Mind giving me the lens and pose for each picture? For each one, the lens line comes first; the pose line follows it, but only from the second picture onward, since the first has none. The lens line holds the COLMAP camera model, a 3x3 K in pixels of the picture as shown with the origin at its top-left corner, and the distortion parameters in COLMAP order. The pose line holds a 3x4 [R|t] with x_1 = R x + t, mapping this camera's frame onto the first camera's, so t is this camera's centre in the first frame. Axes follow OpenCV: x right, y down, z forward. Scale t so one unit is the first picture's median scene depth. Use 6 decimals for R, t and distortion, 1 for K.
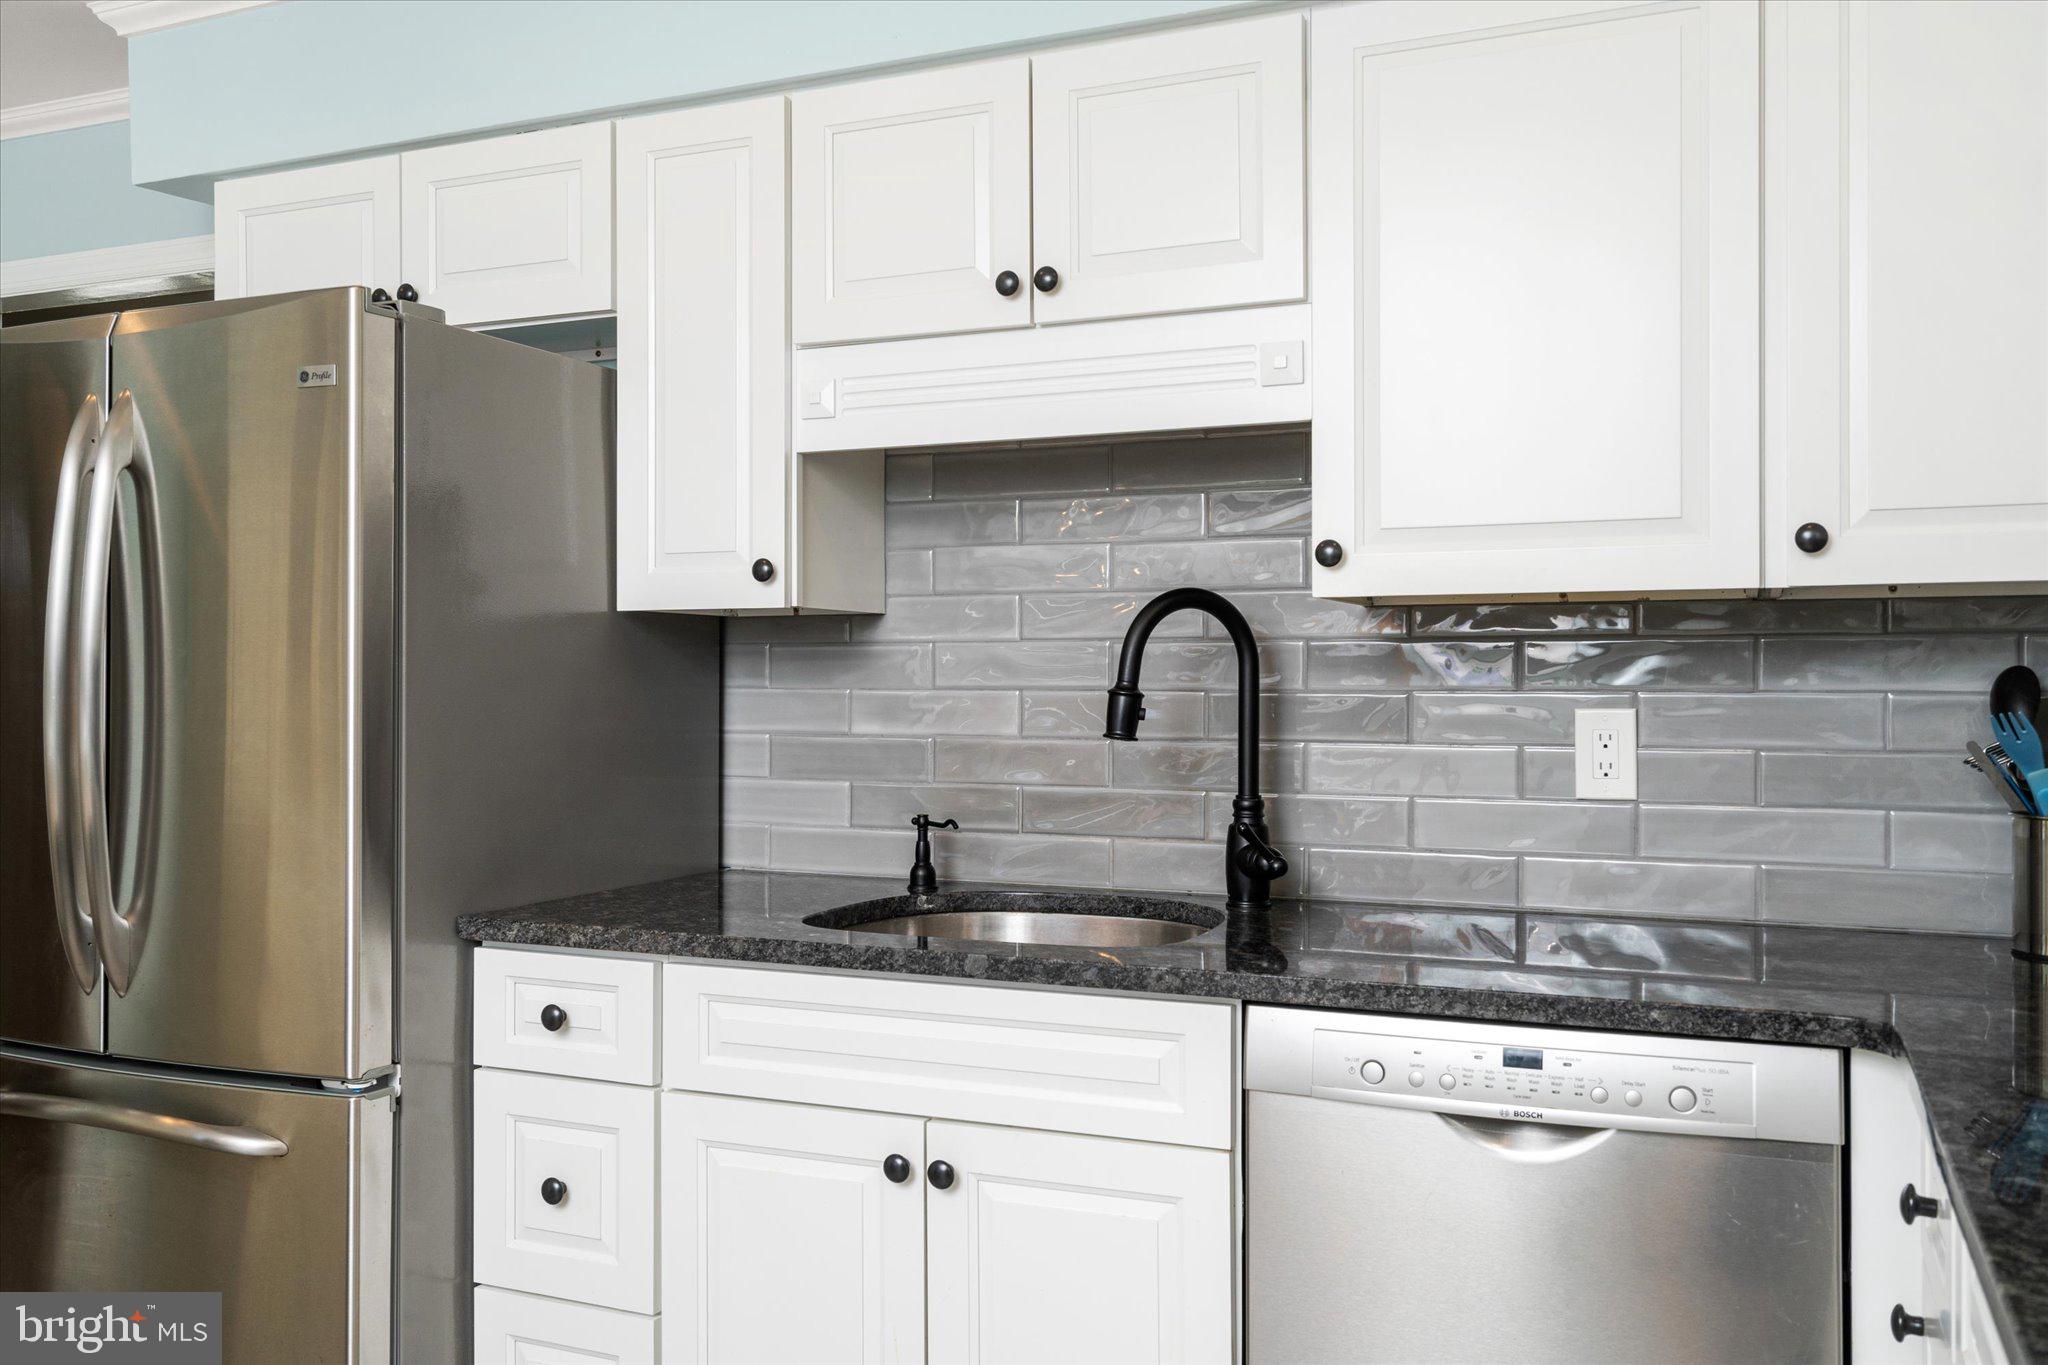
lens RADIAL K [[1787.0, 0, 1029.3], [0, 1787.0, 667.7], [0, 0, 1]] dist [-0.002343, 0.003678]
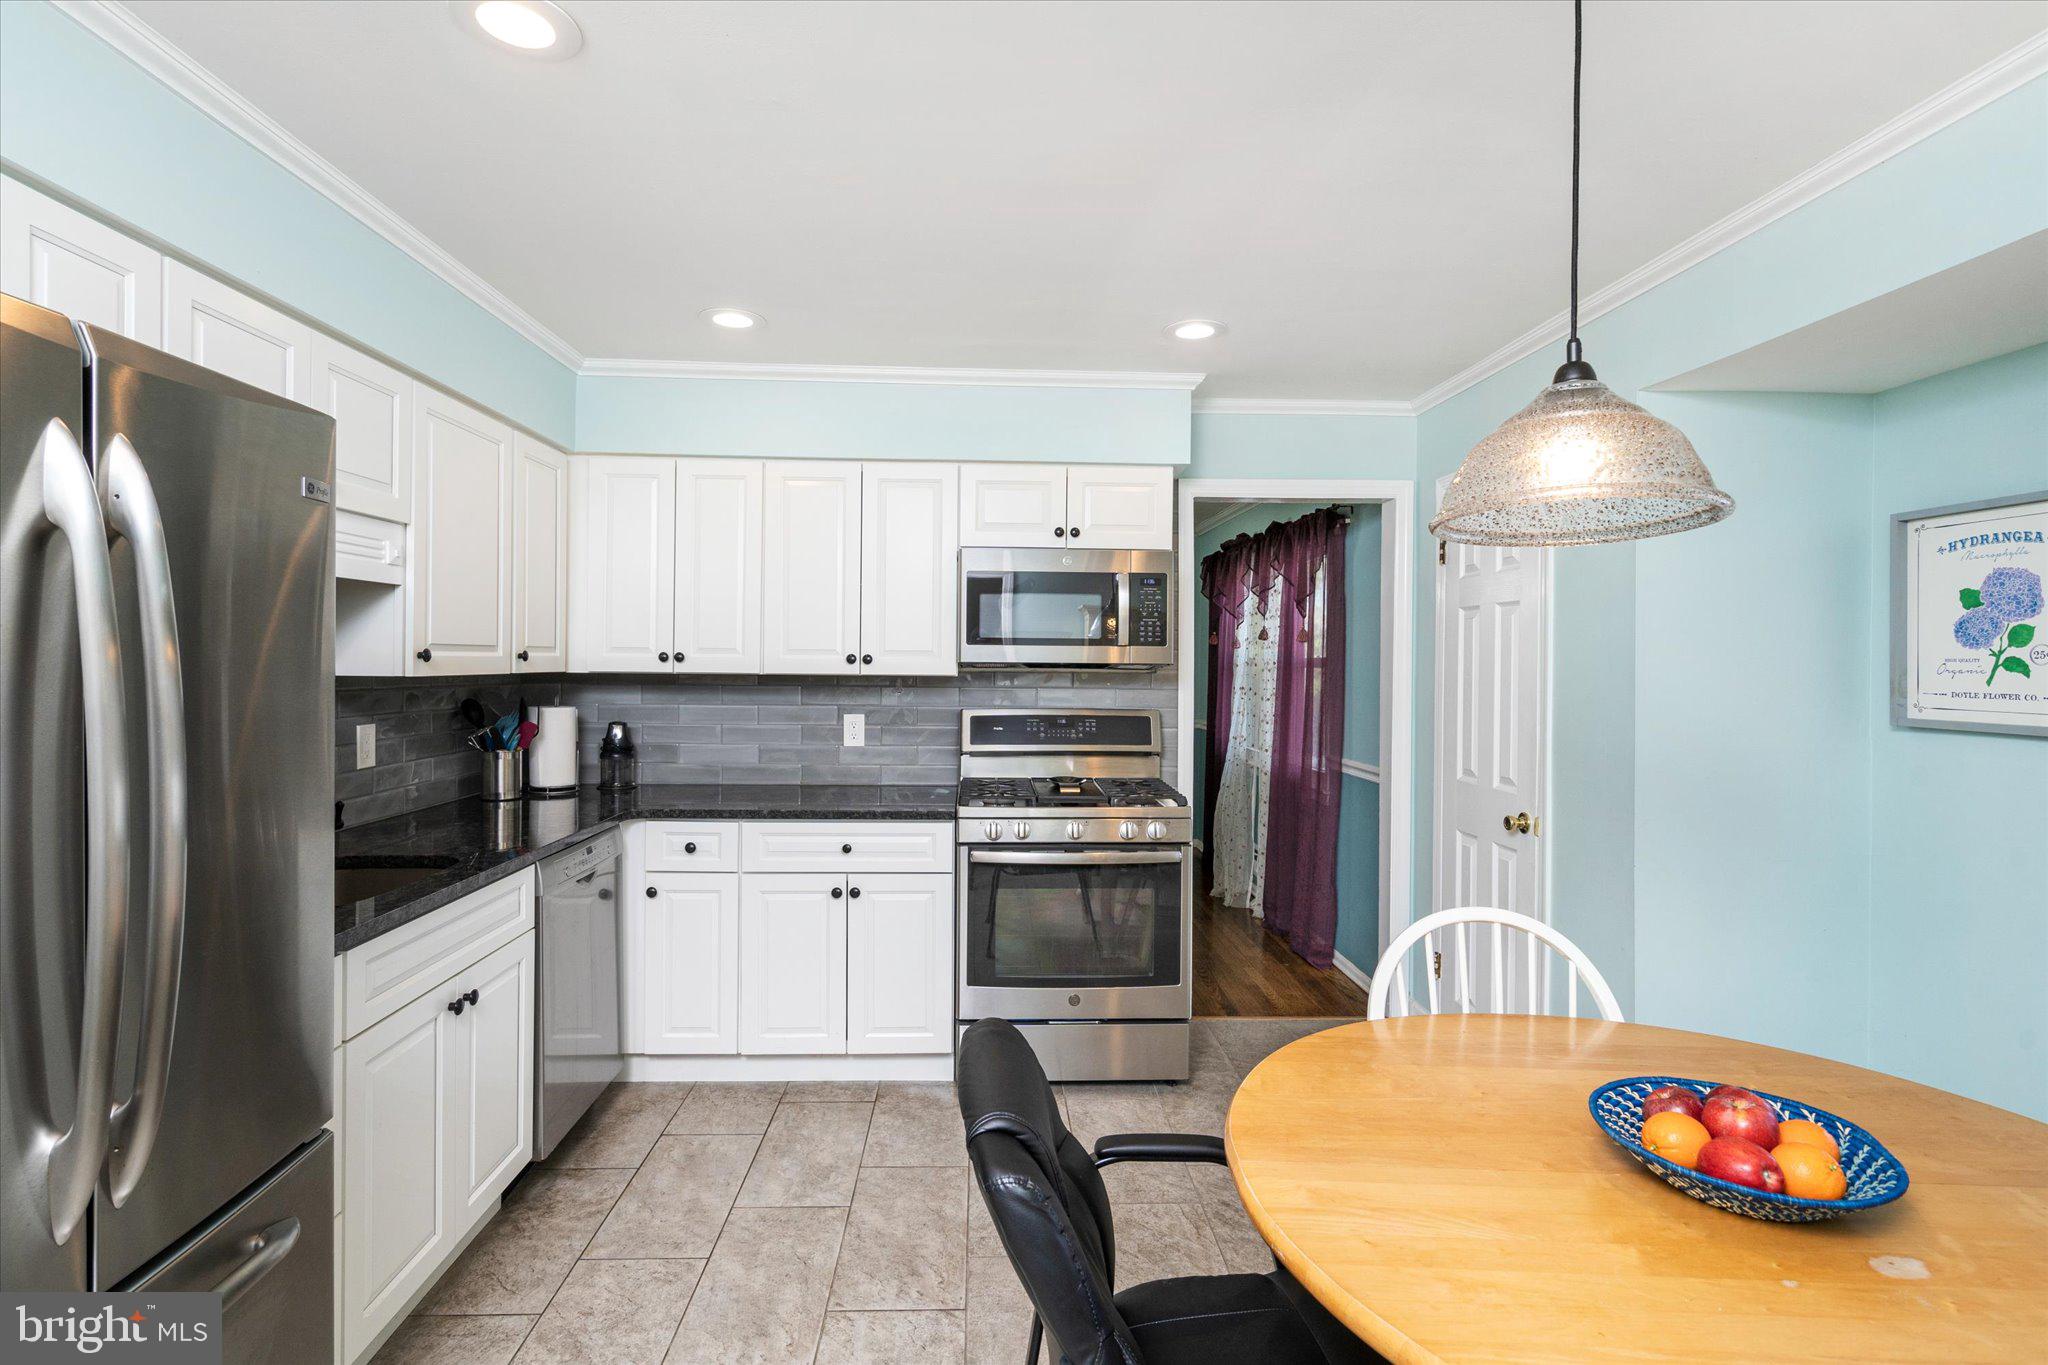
lens RADIAL K [[964.9, 0, 1033.6], [0, 964.9, 668.9], [0, 0, 1]] dist [-0.006438, 0.001180]
pose [[-0.455697, -0.009895, 0.890080, -1.040741], [-0.014191, 0.999892, 0.003850, -0.059432], [-0.890022, -0.010877, -0.455788, 0.820837]]
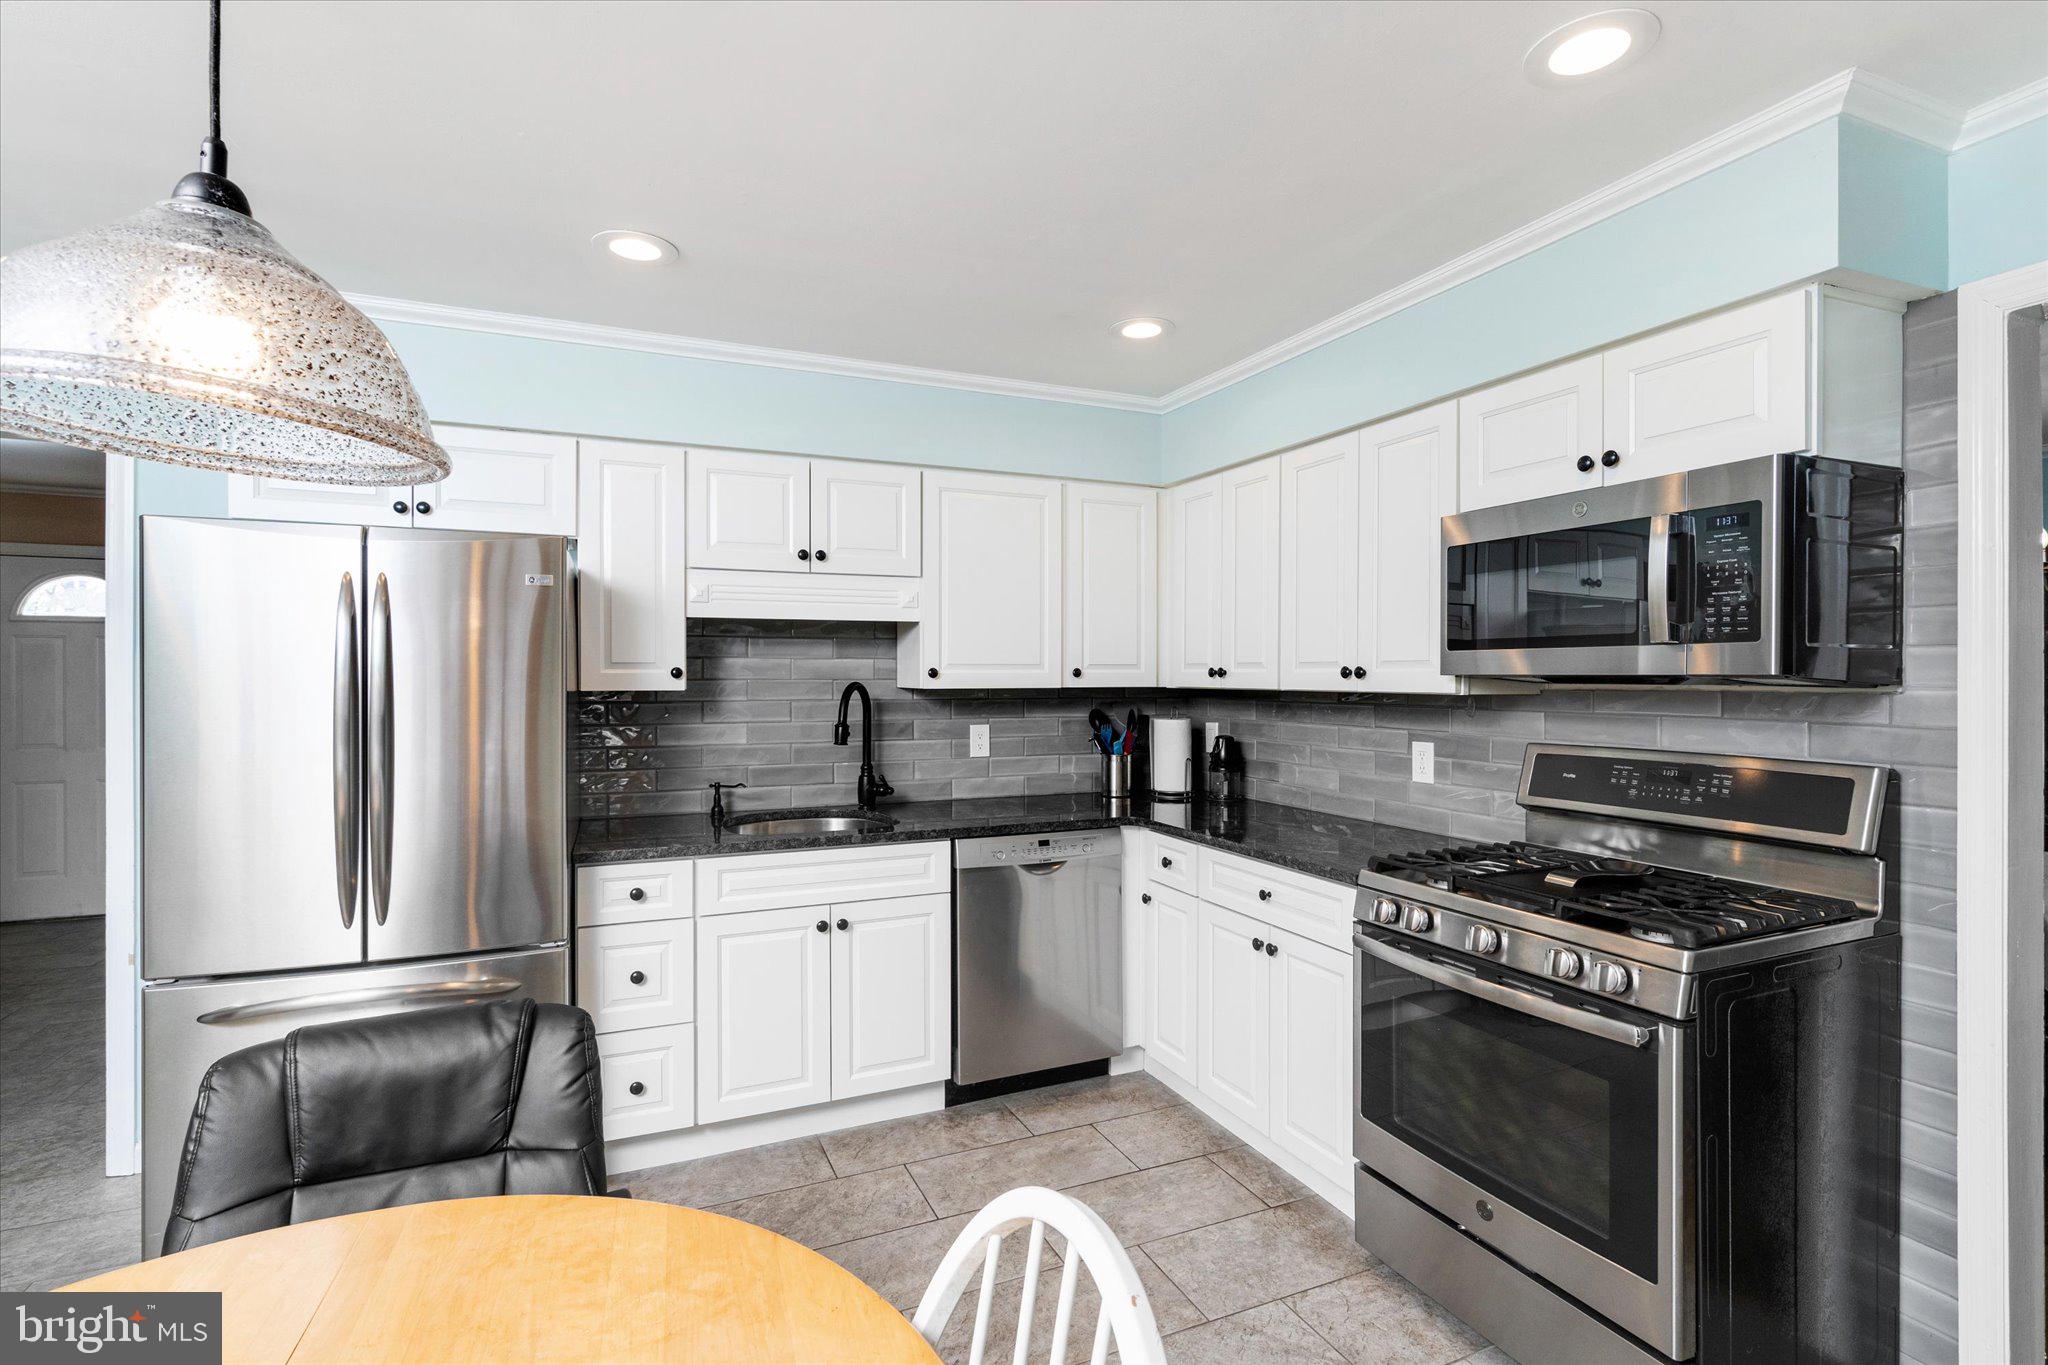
lens RADIAL K [[964.9, 0, 1031.6], [0, 964.9, 677.9], [0, 0, 1]] dist [-0.006438, 0.001180]
pose [[0.659099, -0.000142, 0.752056, -0.779215], [-0.007237, 0.999952, 0.006532, -0.062784], [-0.752021, -0.009747, 0.659067, -0.071961]]
